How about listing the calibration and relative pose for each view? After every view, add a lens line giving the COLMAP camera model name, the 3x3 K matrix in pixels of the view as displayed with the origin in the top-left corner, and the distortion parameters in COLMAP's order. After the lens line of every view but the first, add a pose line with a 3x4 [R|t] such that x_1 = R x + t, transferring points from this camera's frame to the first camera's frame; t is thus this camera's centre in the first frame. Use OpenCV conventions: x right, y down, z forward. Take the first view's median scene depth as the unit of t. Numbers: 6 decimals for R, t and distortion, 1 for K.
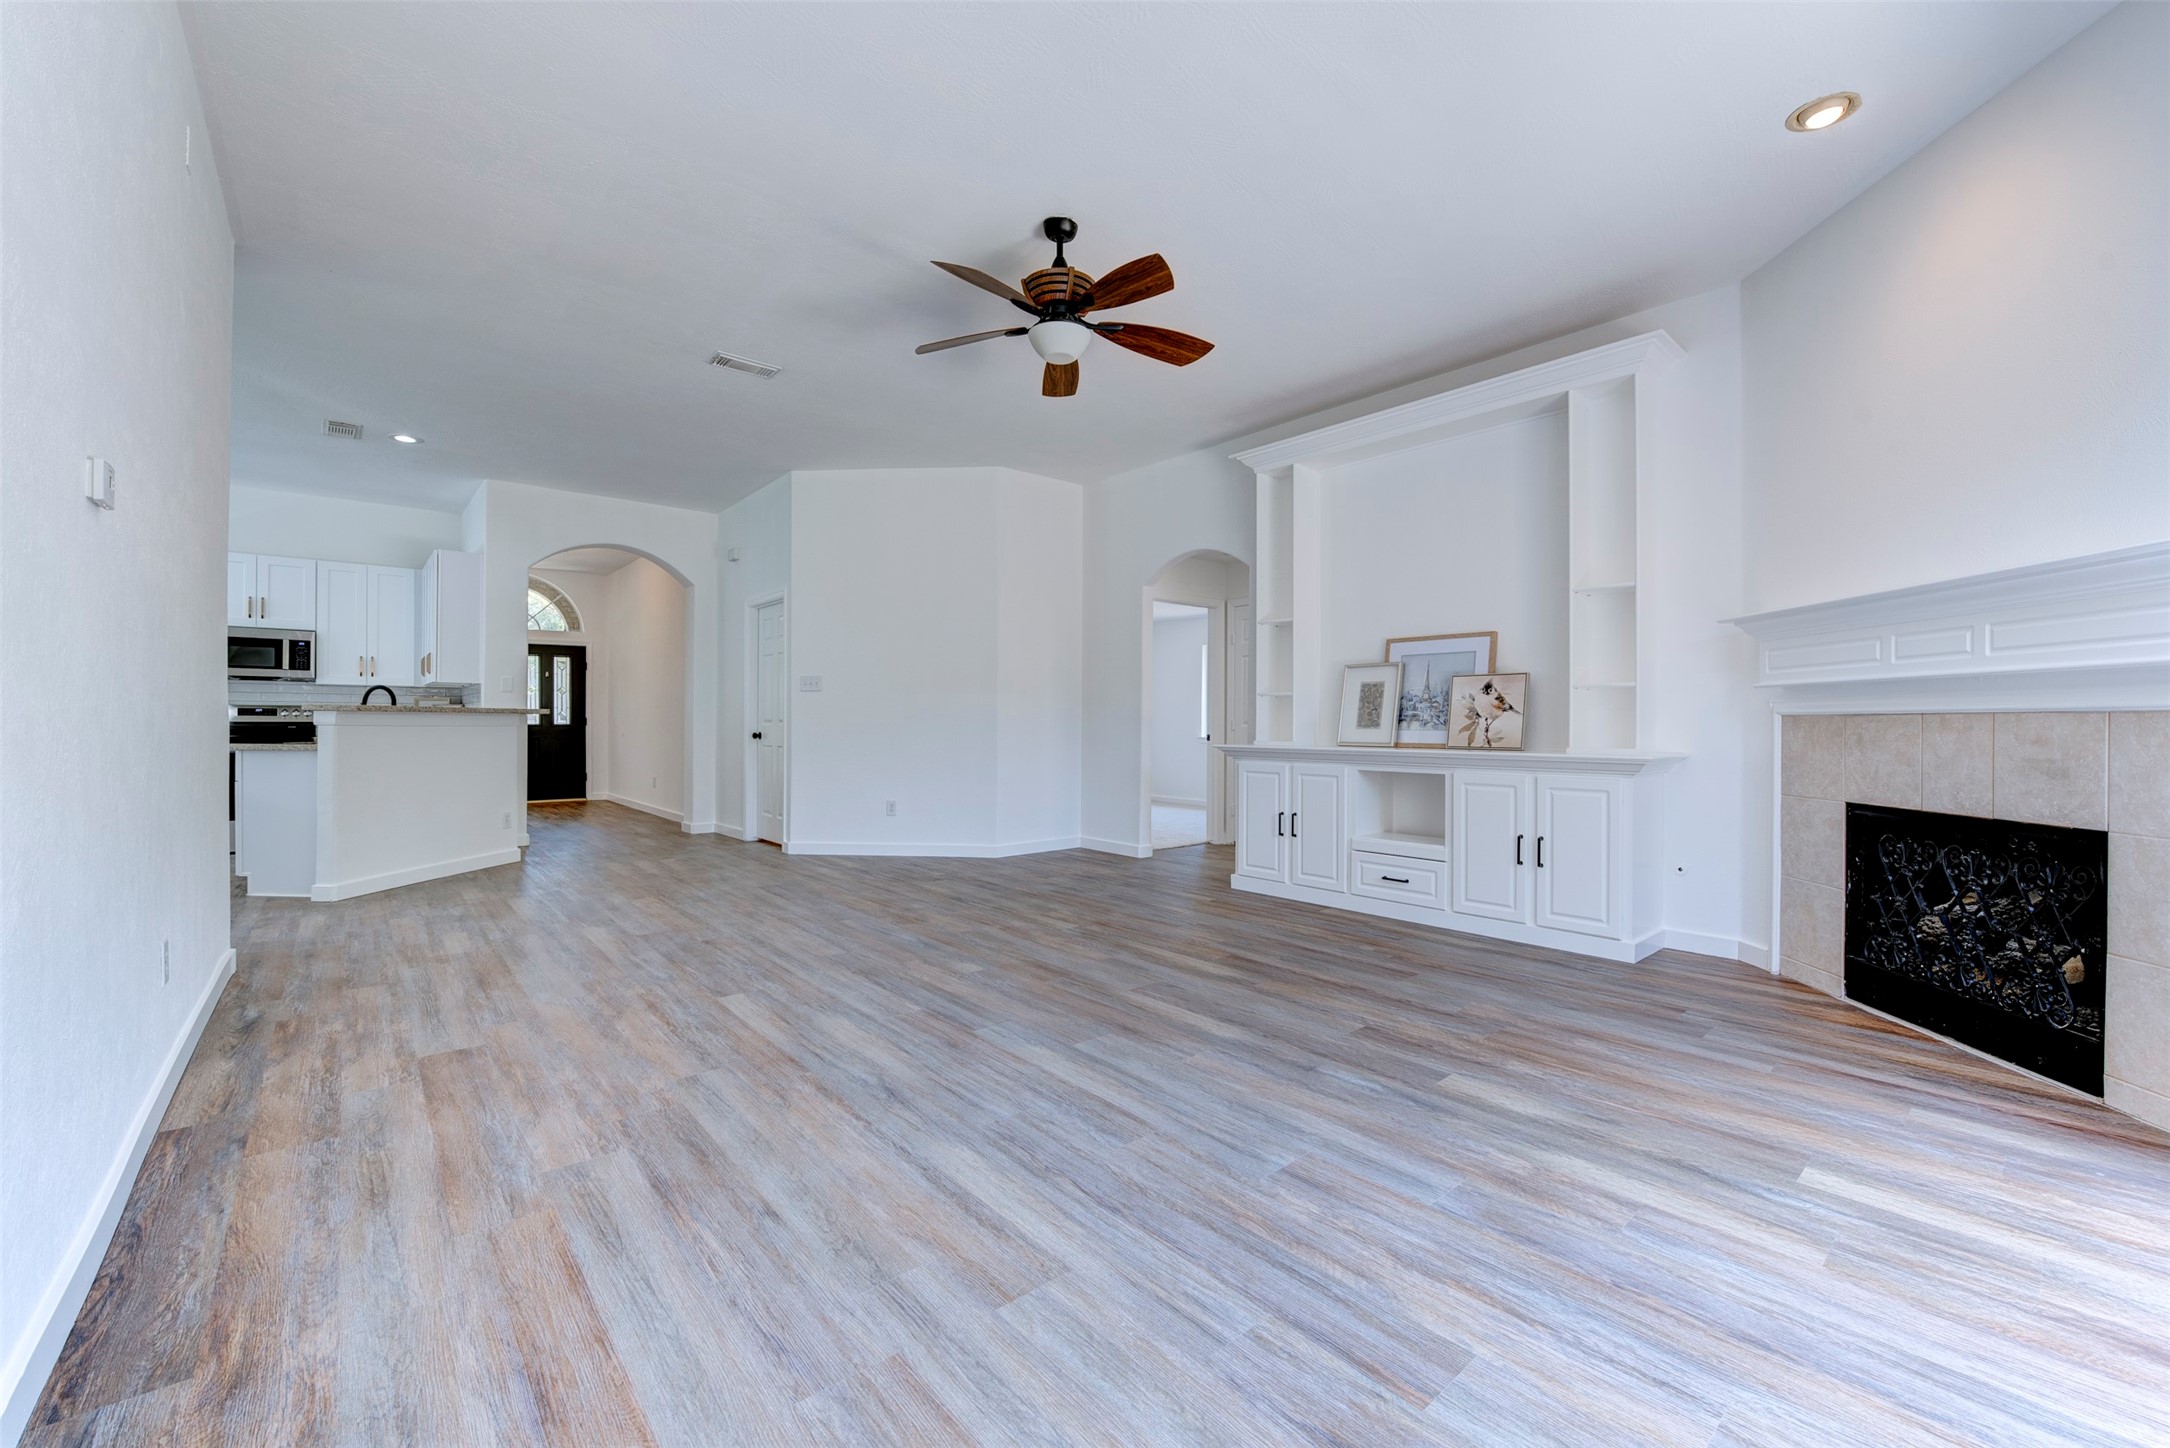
lens RADIAL K [[864.5, 0, 1082.3], [0, 864.5, 723.7], [0, 0, 1]] dist [-0.014544, -0.002607]
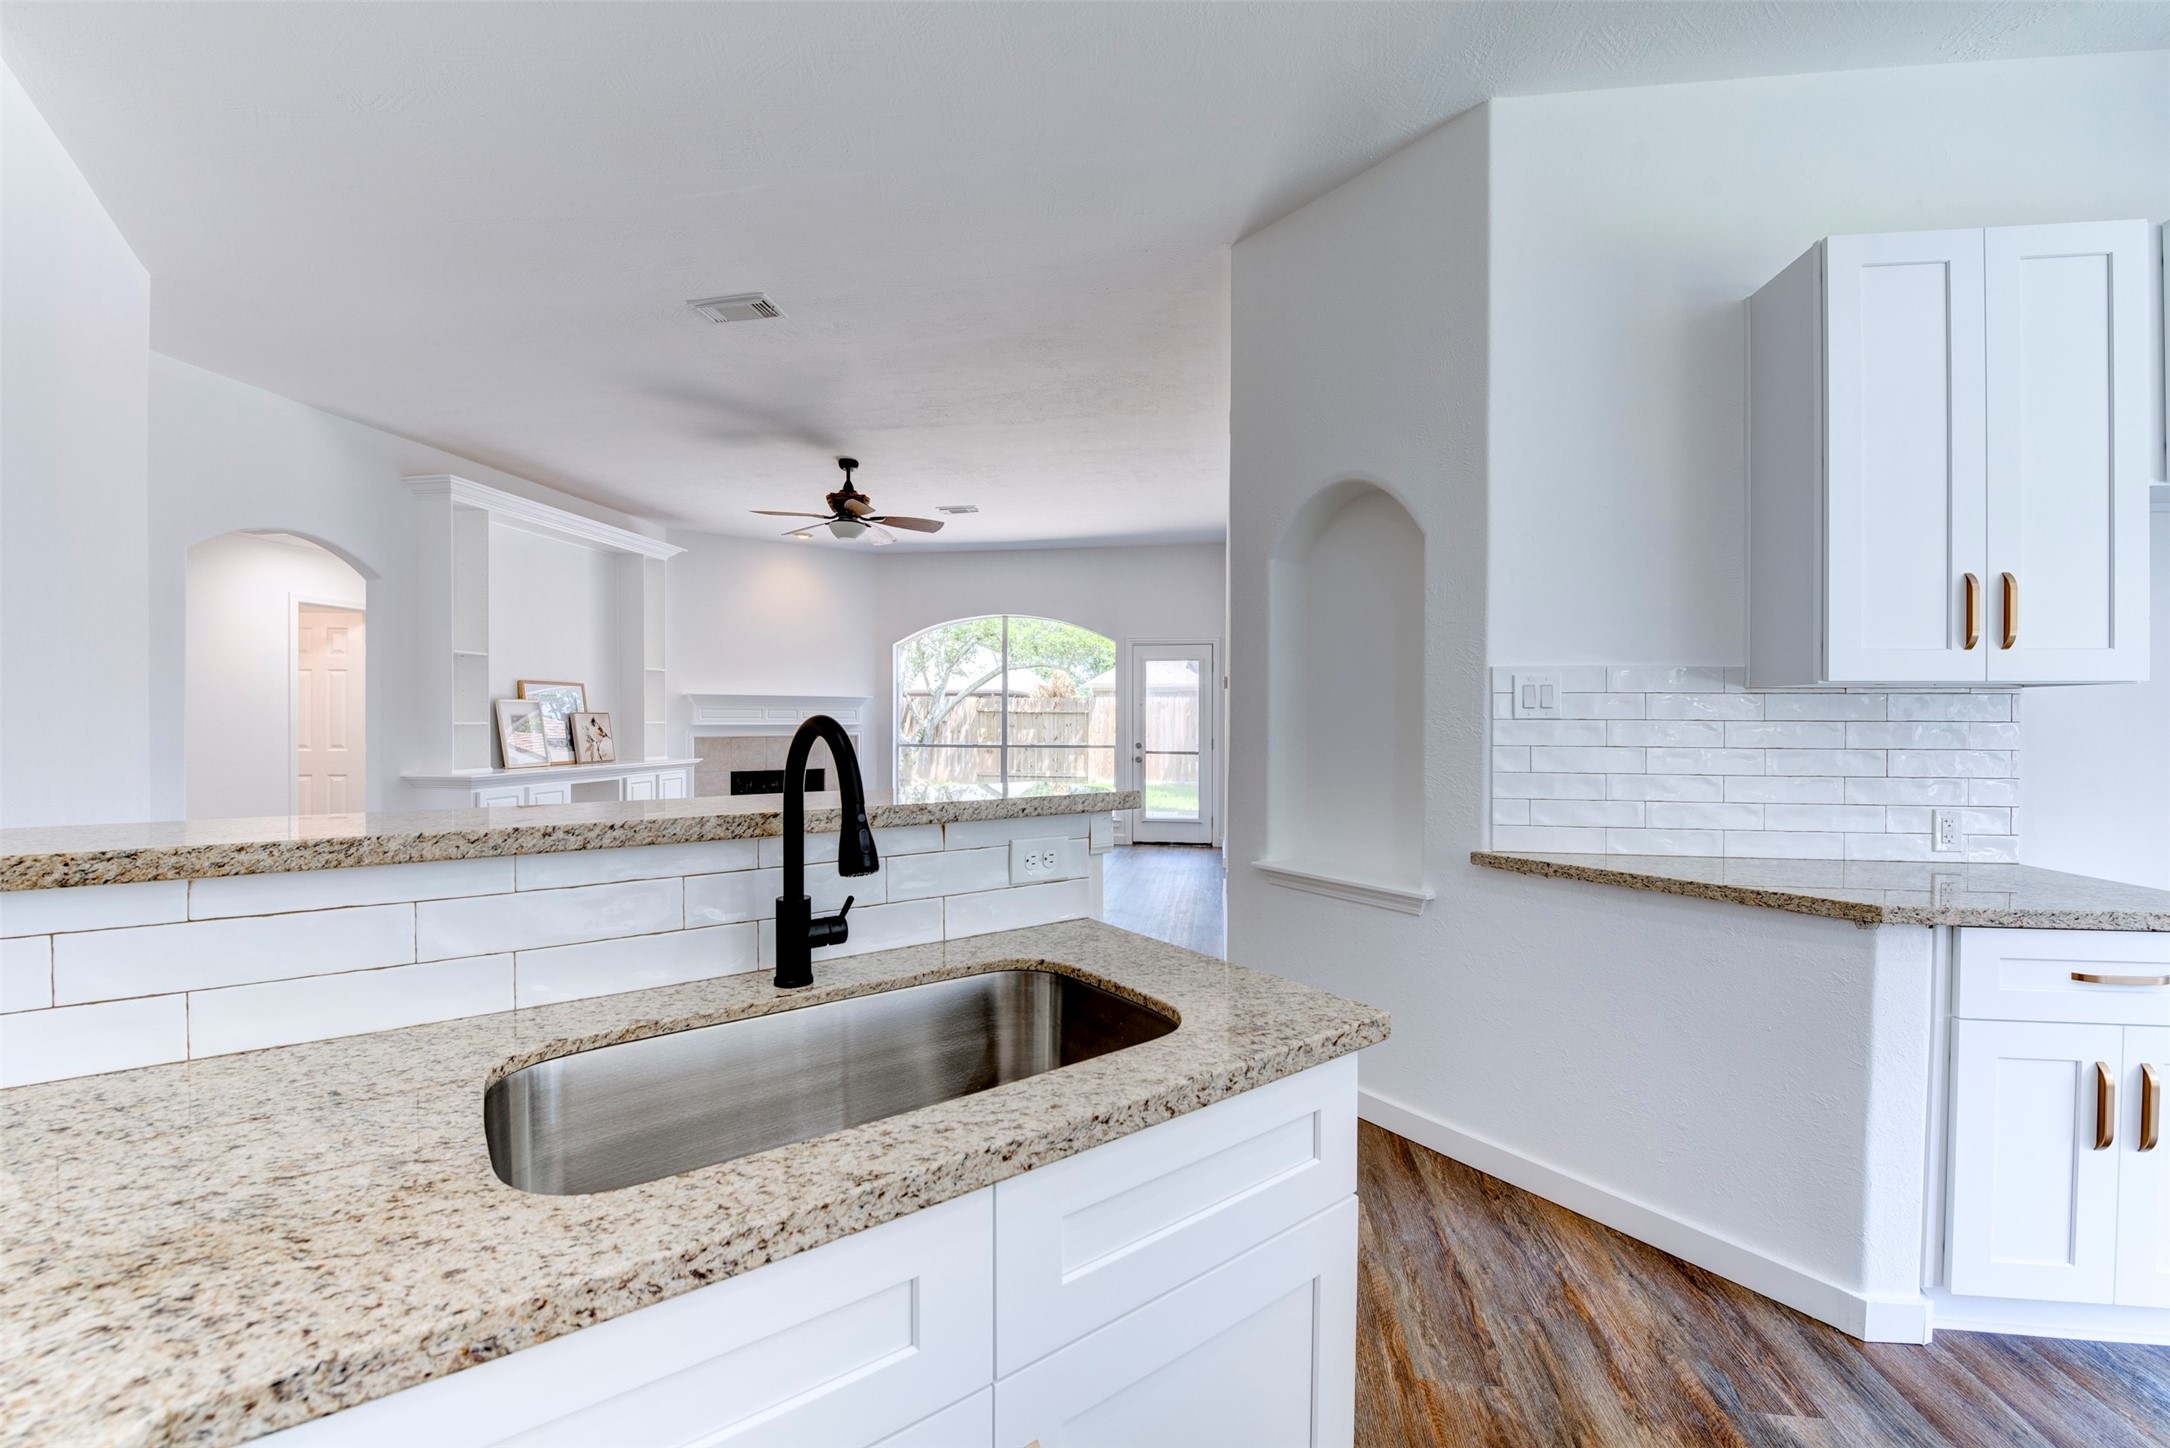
lens RADIAL K [[864.5, 0, 1082.3], [0, 864.5, 723.7], [0, 0, 1]] dist [-0.014544, -0.002607]
pose [[-0.645293, -0.009349, 0.763878, -1.765569], [-0.004500, 0.999954, 0.008437, -0.078386], [-0.763922, 0.002007, -0.645306, 1.878549]]
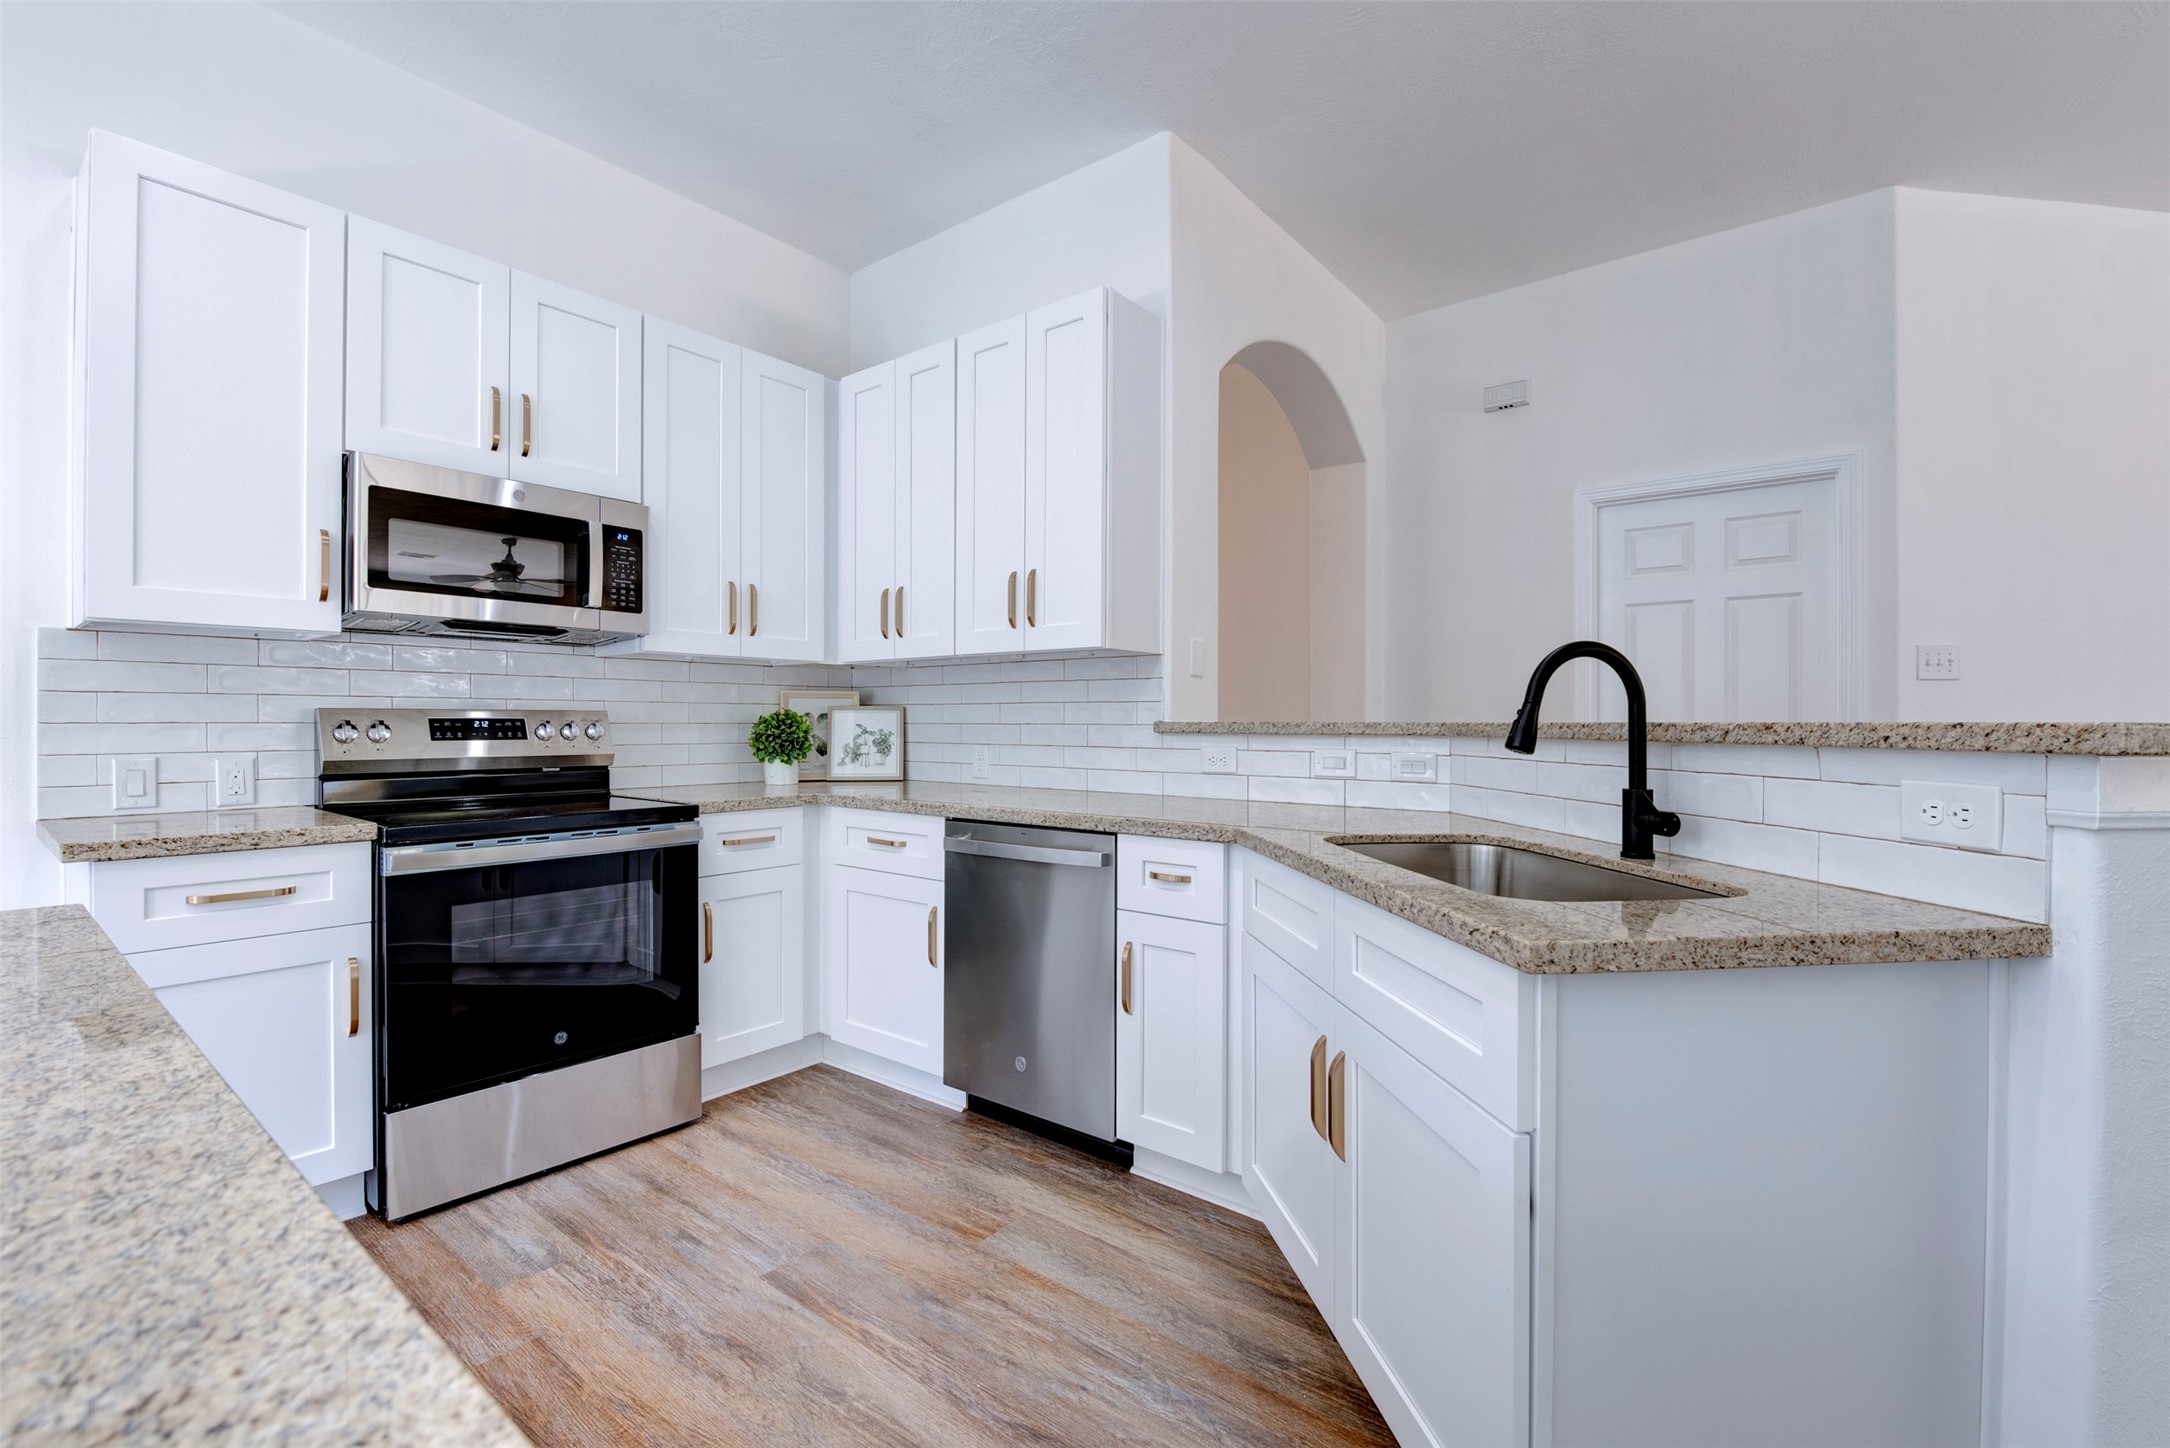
lens RADIAL K [[940.5, 0, 1080.0], [0, 940.5, 720.7], [0, 0, 1]] dist [-0.017020, -0.000119]
pose [[0.982396, -0.001887, 0.186802, -1.792774], [0.002091, 0.999997, -0.000895, -0.036680], [-0.186799, 0.001270, 0.982397, 1.297729]]
